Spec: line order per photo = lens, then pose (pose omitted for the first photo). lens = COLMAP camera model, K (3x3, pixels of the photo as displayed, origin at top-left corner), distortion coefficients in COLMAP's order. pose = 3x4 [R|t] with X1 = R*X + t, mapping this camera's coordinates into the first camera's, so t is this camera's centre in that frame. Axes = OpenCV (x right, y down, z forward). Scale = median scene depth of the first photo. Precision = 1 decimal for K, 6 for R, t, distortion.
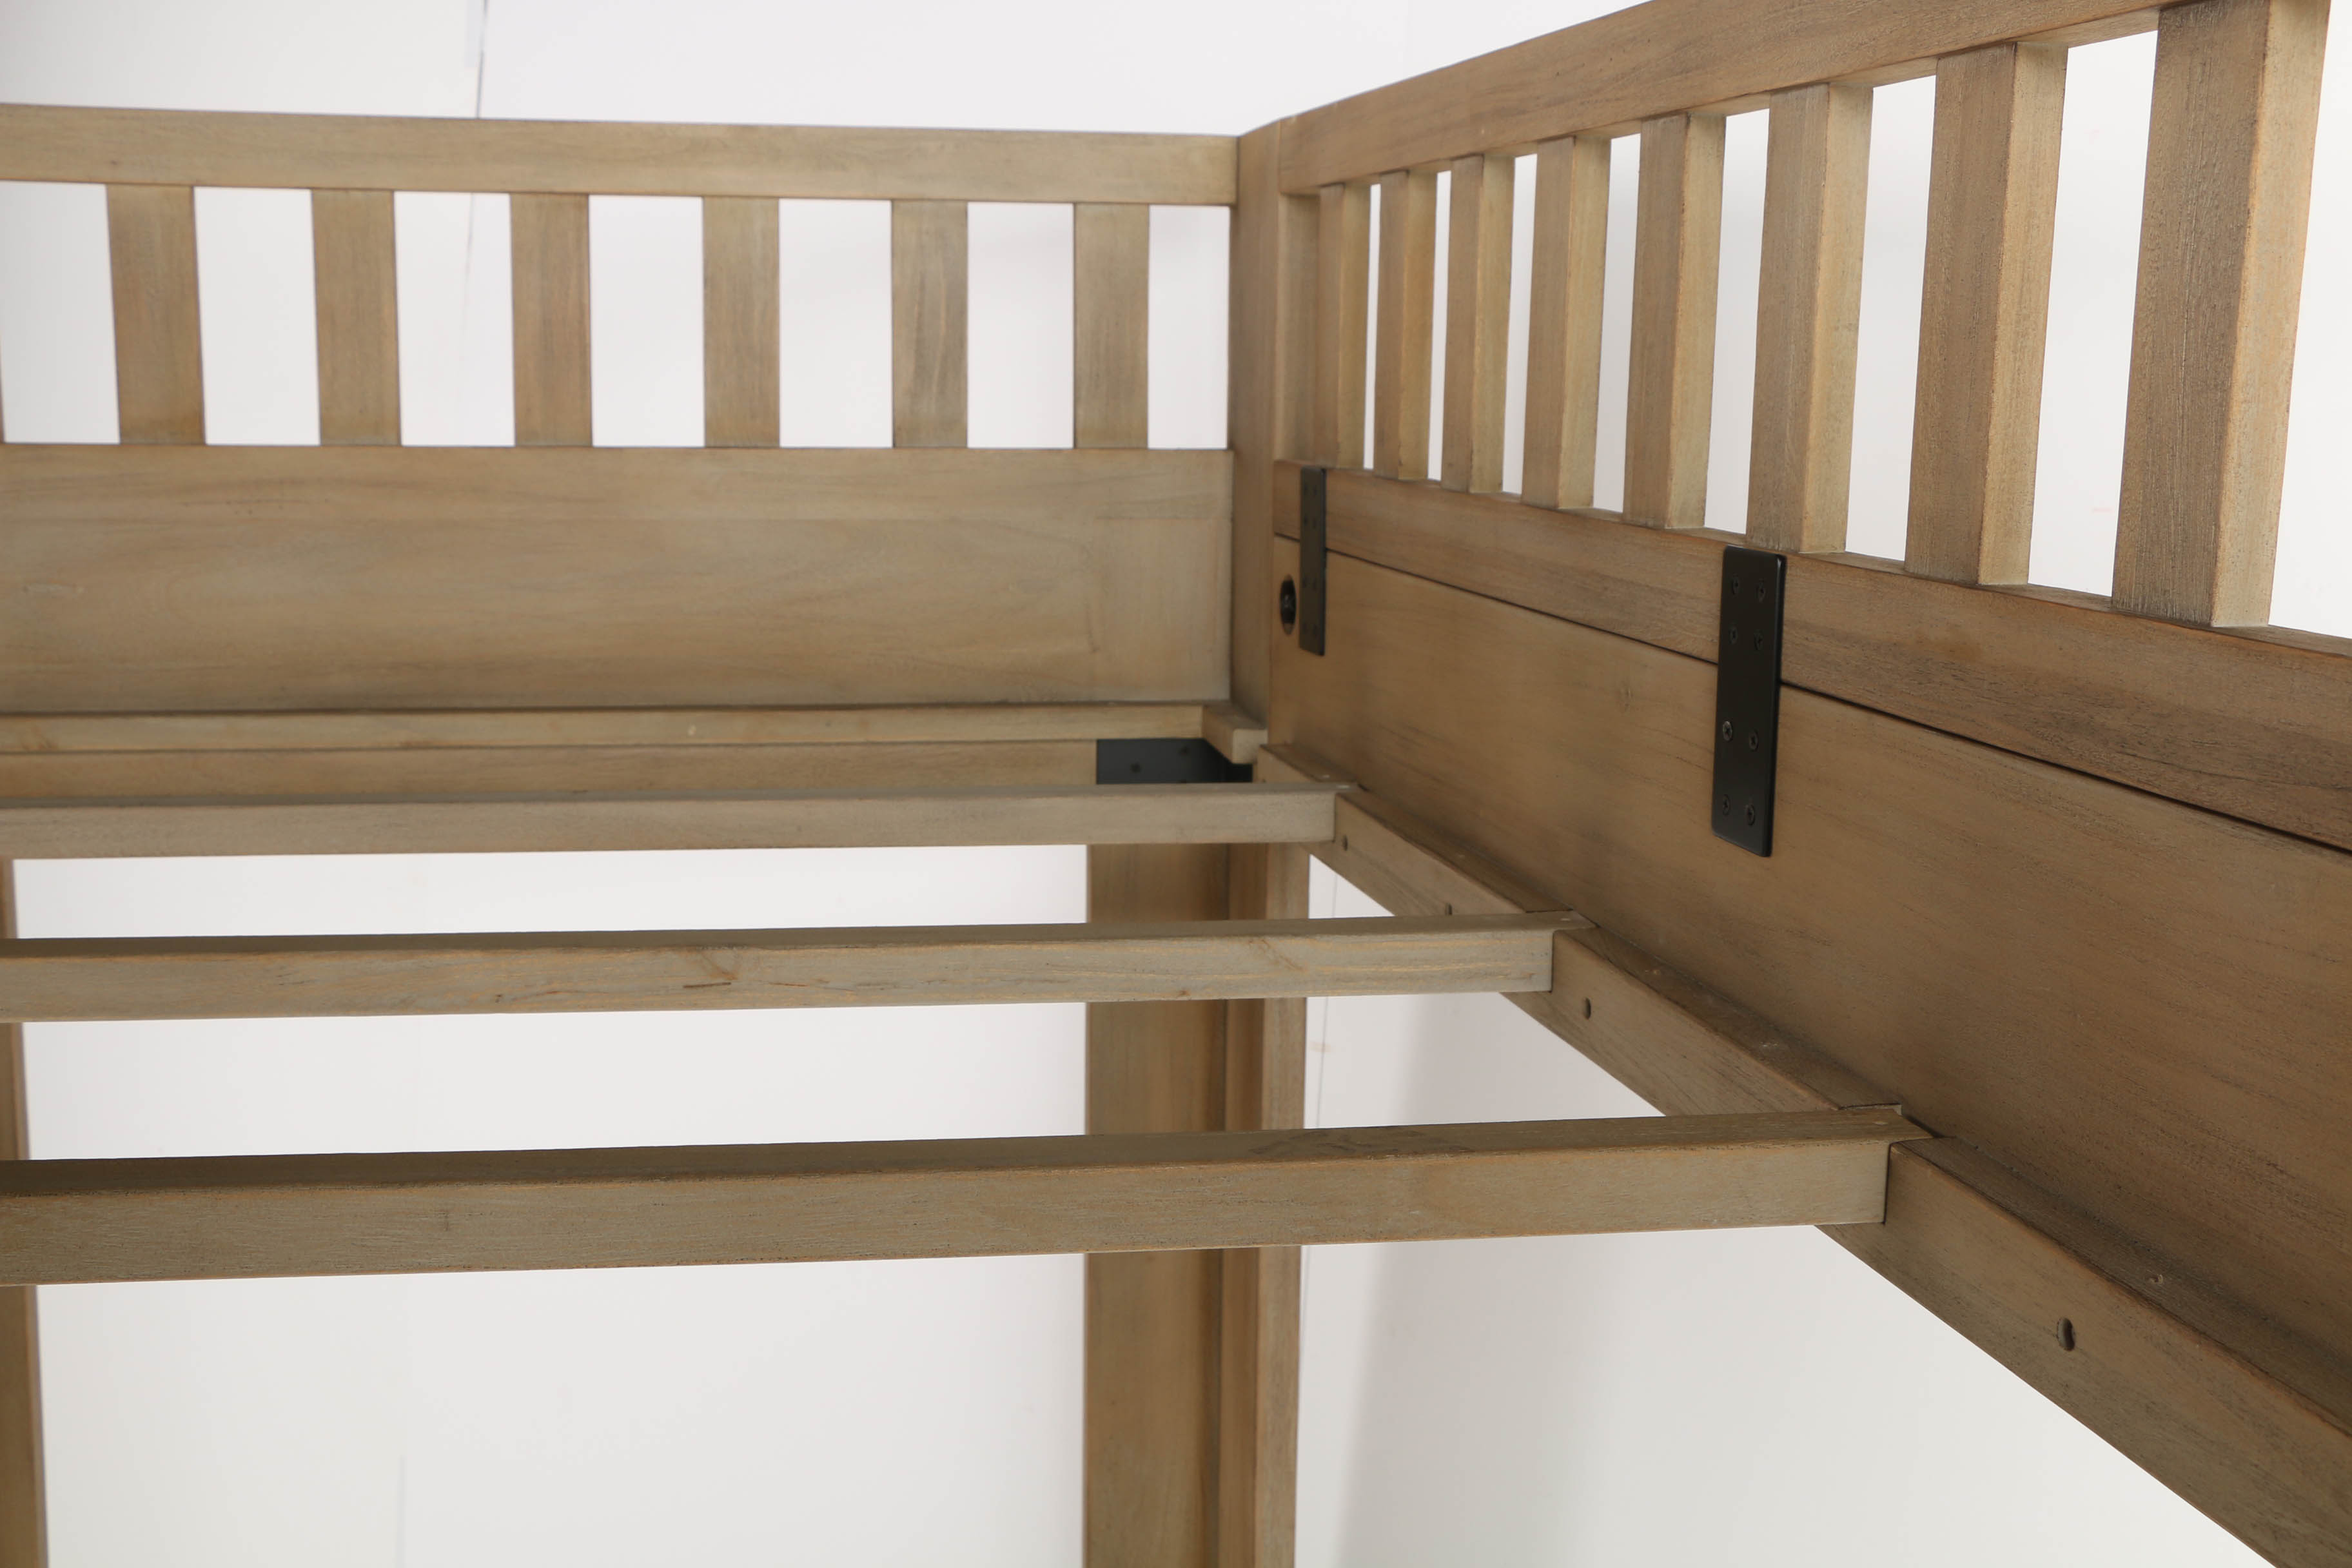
lens RADIAL K [[2741.9, 0, 1161.5], [0, 2741.9, 799.4], [0, 0, 1]] dist [-0.049538, 0.000000]
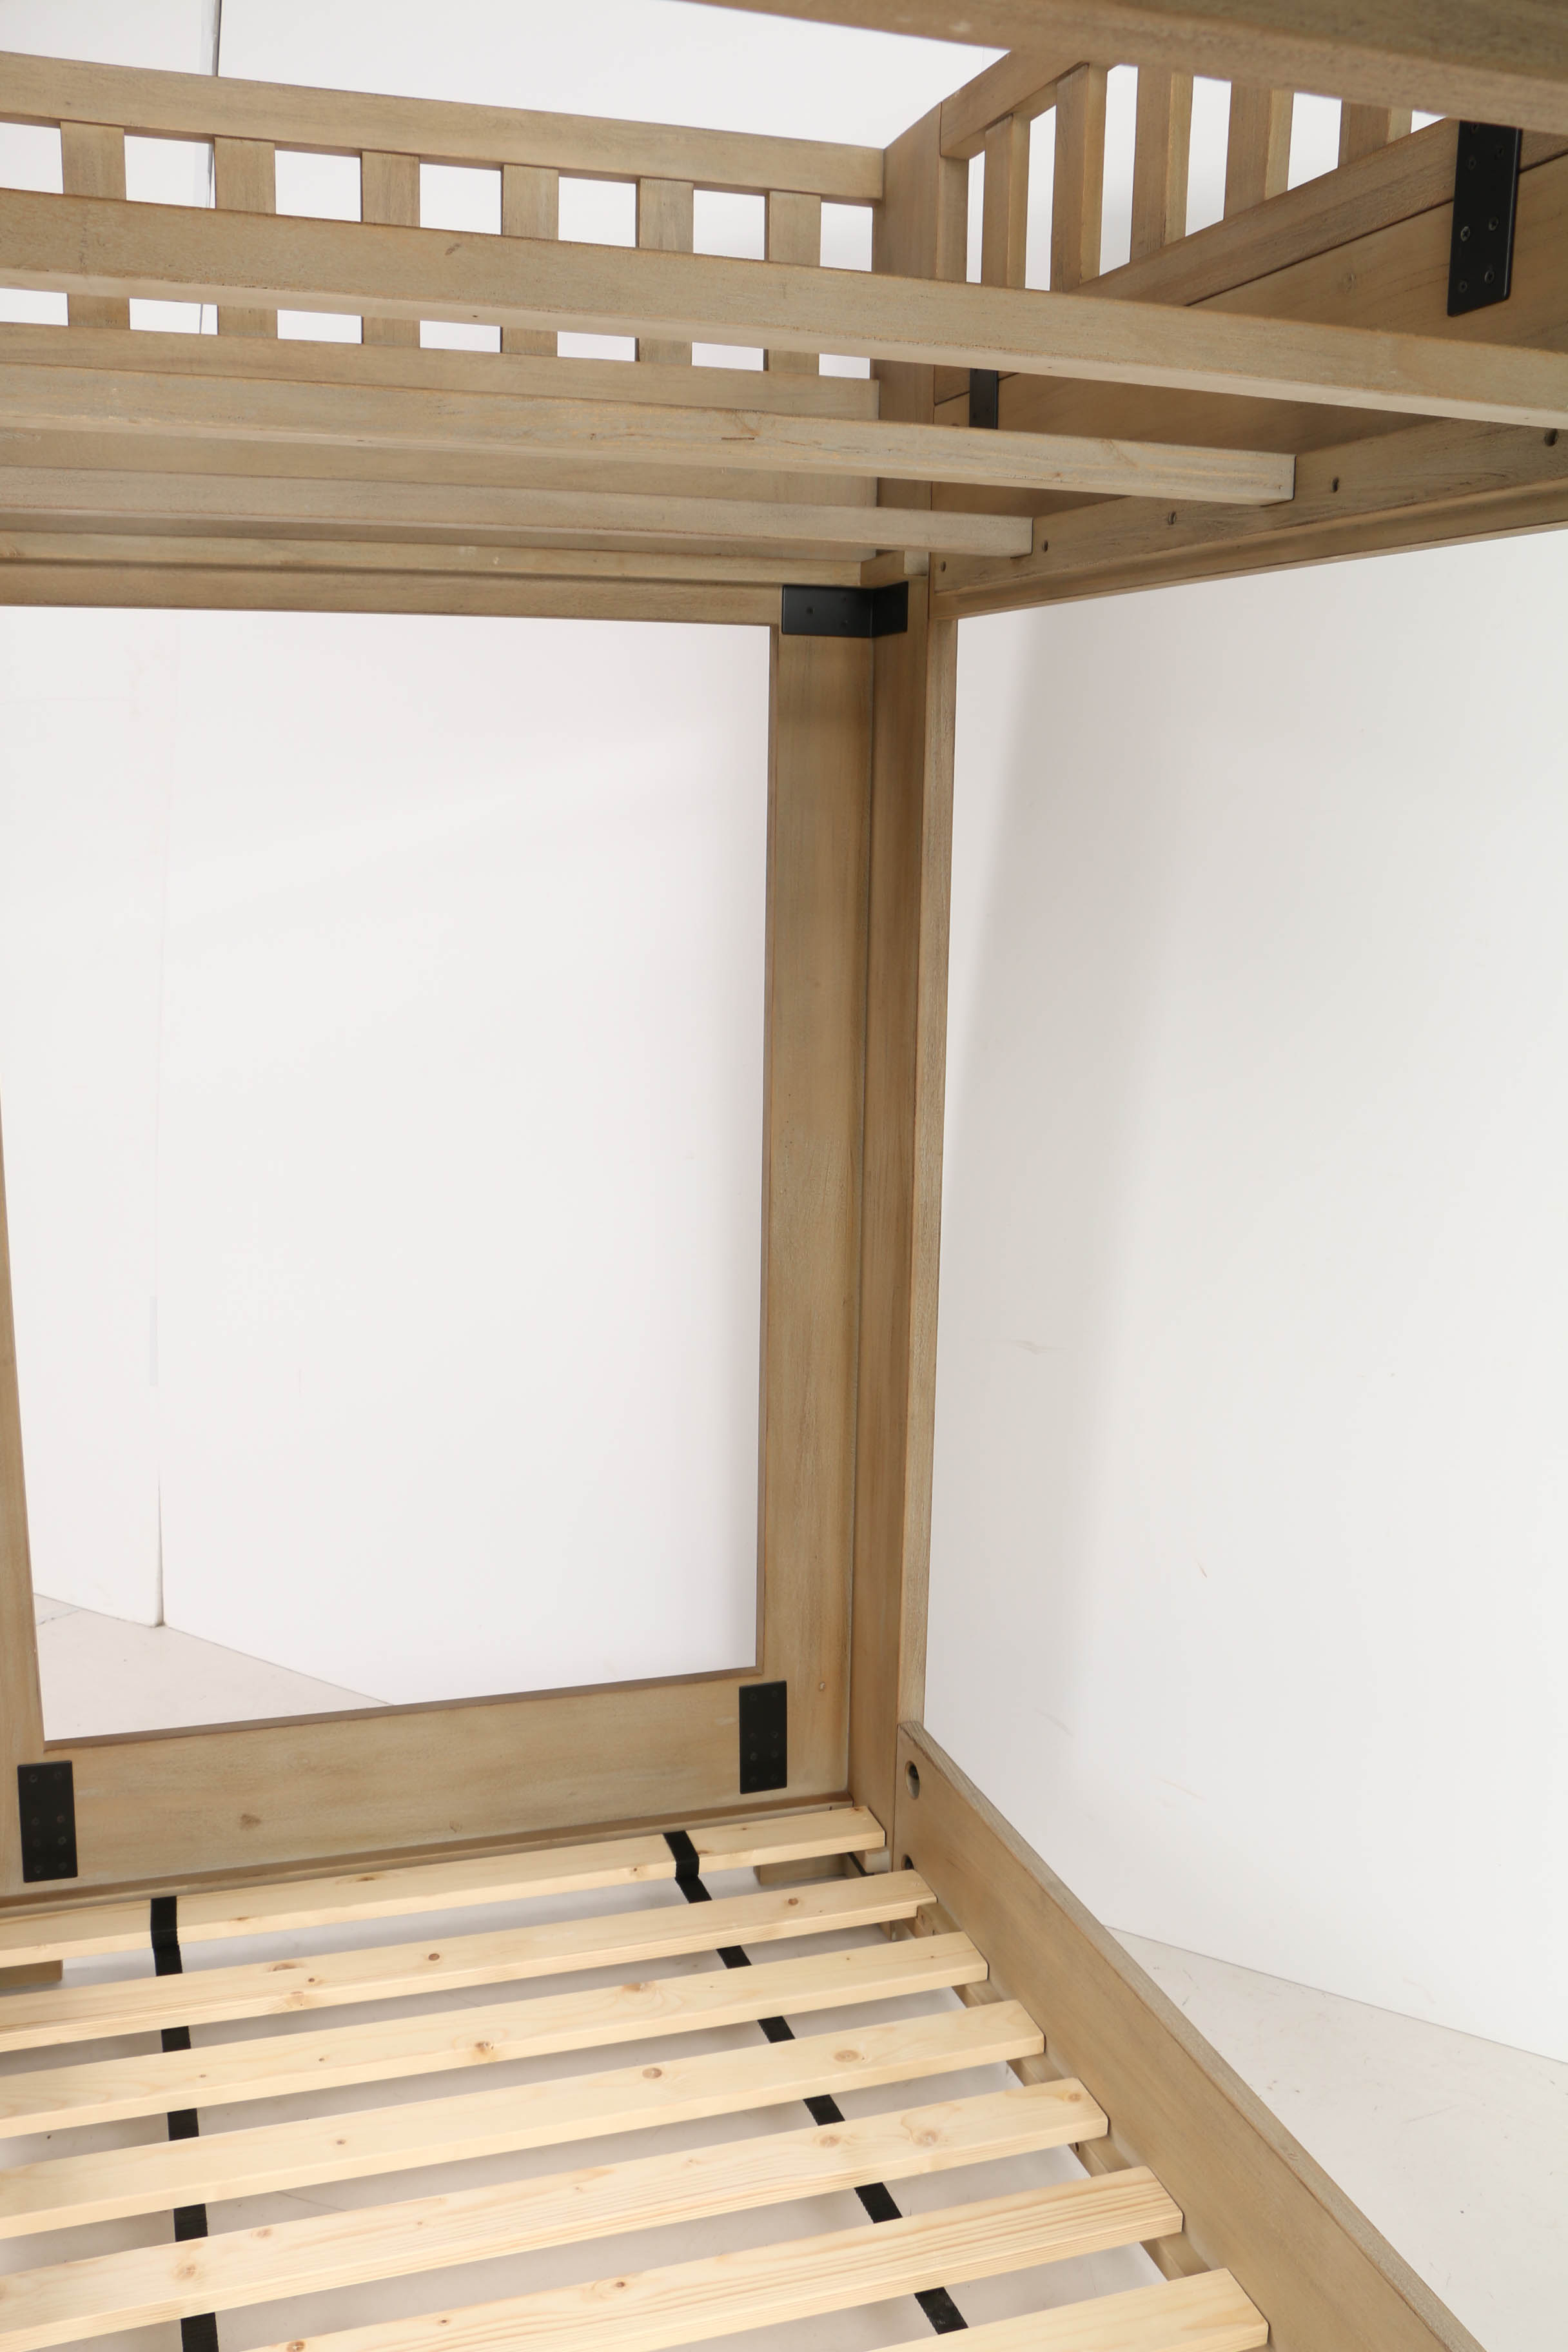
lens RADIAL K [[2063.7, 0, 791.3], [0, 2063.7, 1177.7], [0, 0, 1]] dist [-0.126308, 0.091322]
pose [[0.989378, -0.025286, 0.143149, -0.188007], [0.020655, 0.999217, 0.033741, 0.258266], [-0.143890, -0.030426, 0.989126, -0.018456]]
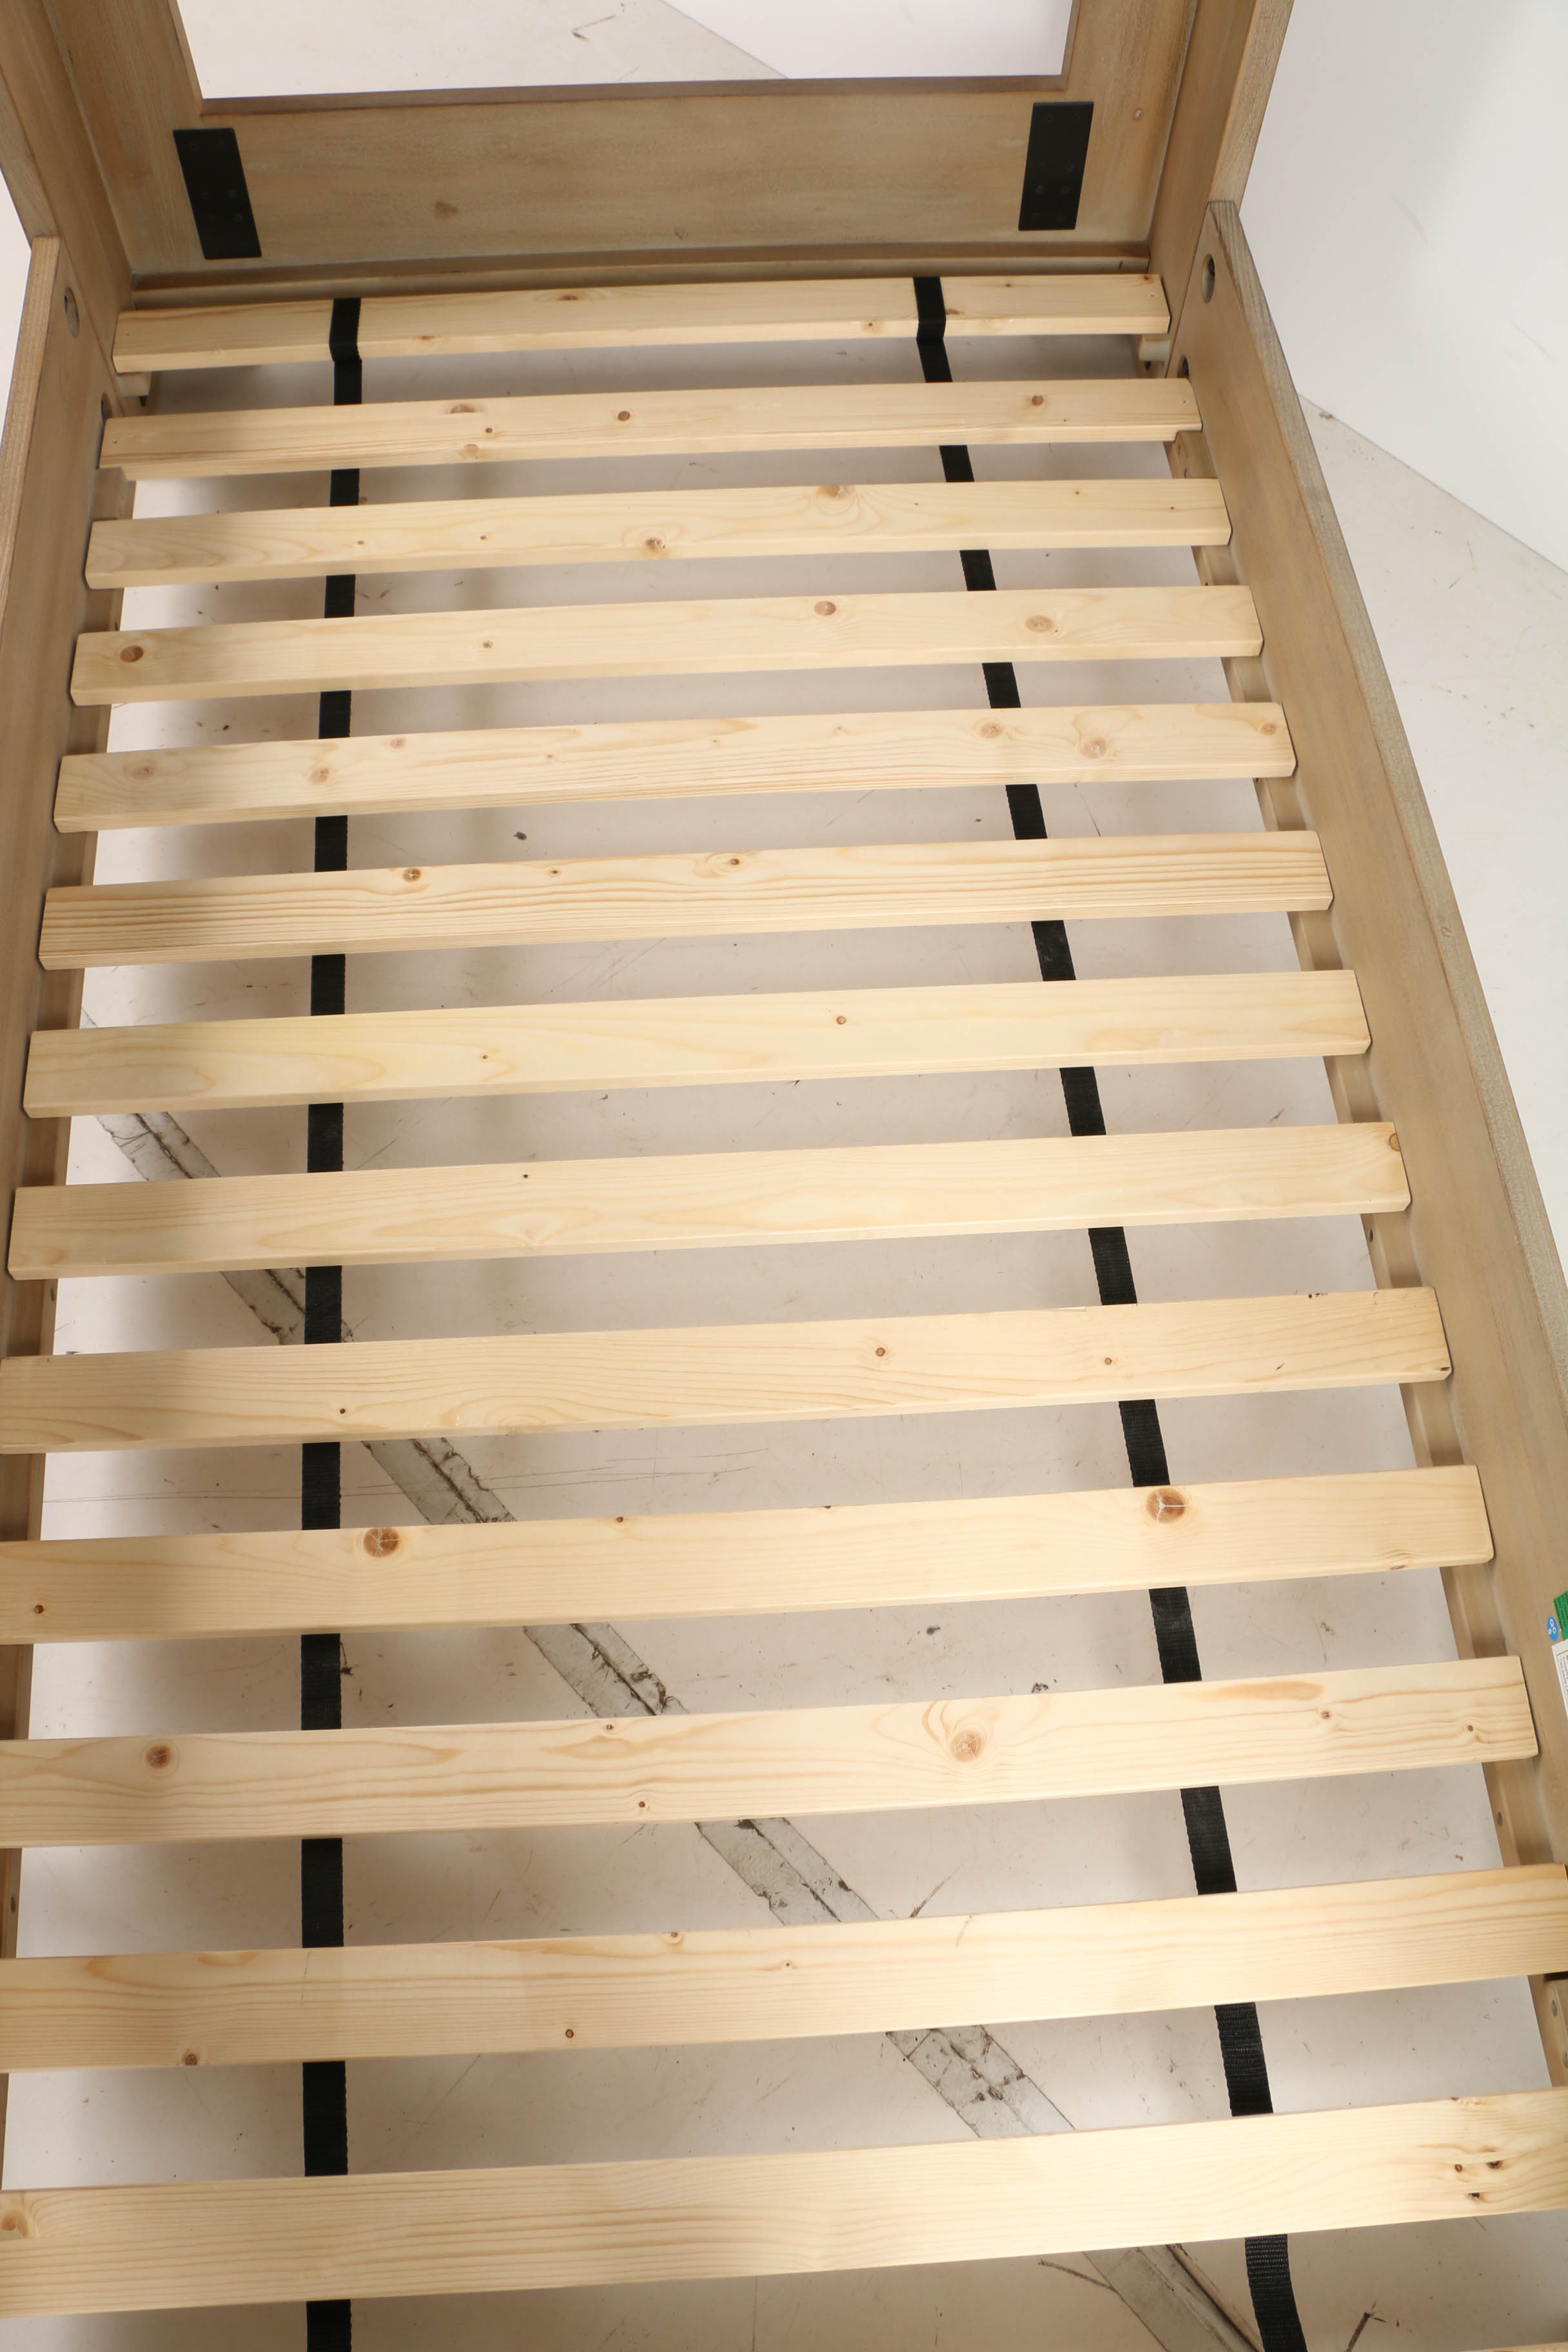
lens RADIAL K [[1918.7, 0, 782.3], [0, 1918.7, 1185.2], [0, 0, 1]] dist [-0.144998, 0.090270]
pose [[0.994959, 0.090536, -0.043128, -0.092201], [-0.016951, 0.575707, 0.817480, 0.184758], [0.098841, -0.812628, 0.574340, 0.227619]]
